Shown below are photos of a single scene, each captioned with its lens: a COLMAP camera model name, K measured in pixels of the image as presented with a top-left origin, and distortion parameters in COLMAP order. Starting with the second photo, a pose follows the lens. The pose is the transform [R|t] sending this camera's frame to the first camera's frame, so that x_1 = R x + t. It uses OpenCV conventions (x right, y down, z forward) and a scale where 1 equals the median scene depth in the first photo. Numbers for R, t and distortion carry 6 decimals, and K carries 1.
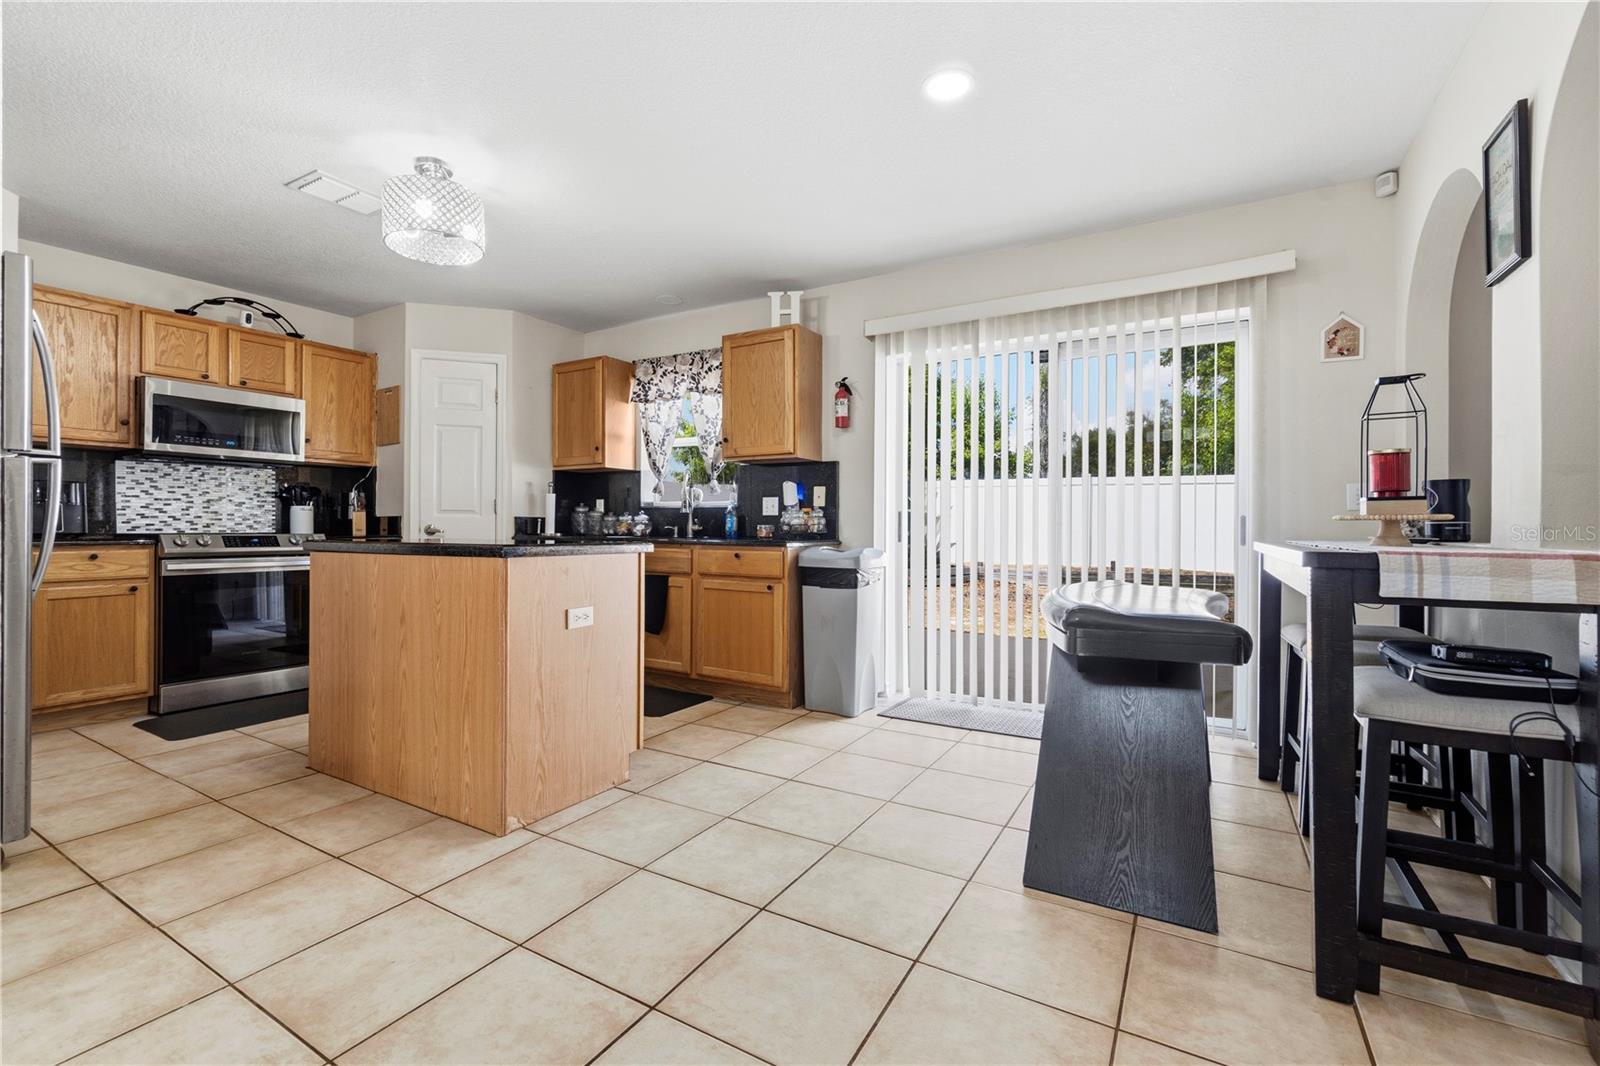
lens RADIAL K [[688.1, 0, 793.1], [0, 688.1, 524.5], [0, 0, 1]] dist [-0.004356, -0.000118]
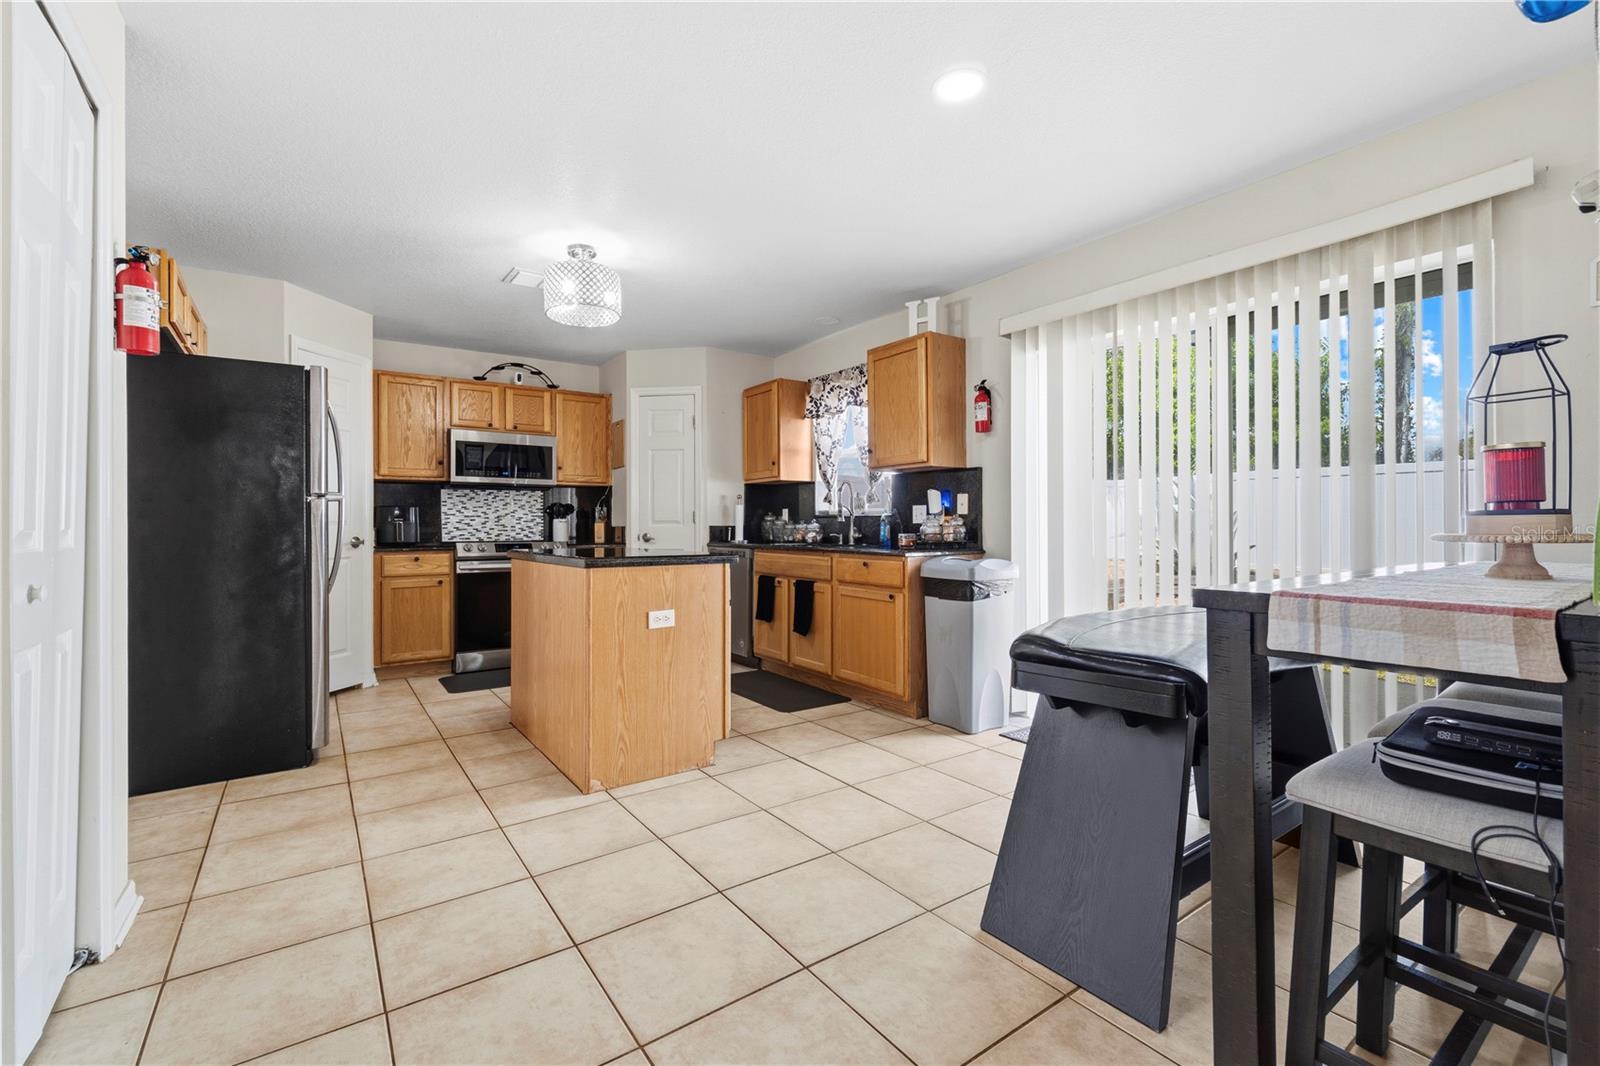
lens RADIAL K [[687.6, 0, 794.7], [0, 687.6, 522.6], [0, 0, 1]] dist [-0.002022, -0.000036]
pose [[0.911740, -0.008922, -0.410670, 0.231389], [0.008666, 0.999959, -0.002484, -0.015076], [0.410675, -0.001294, 0.911781, 0.015425]]
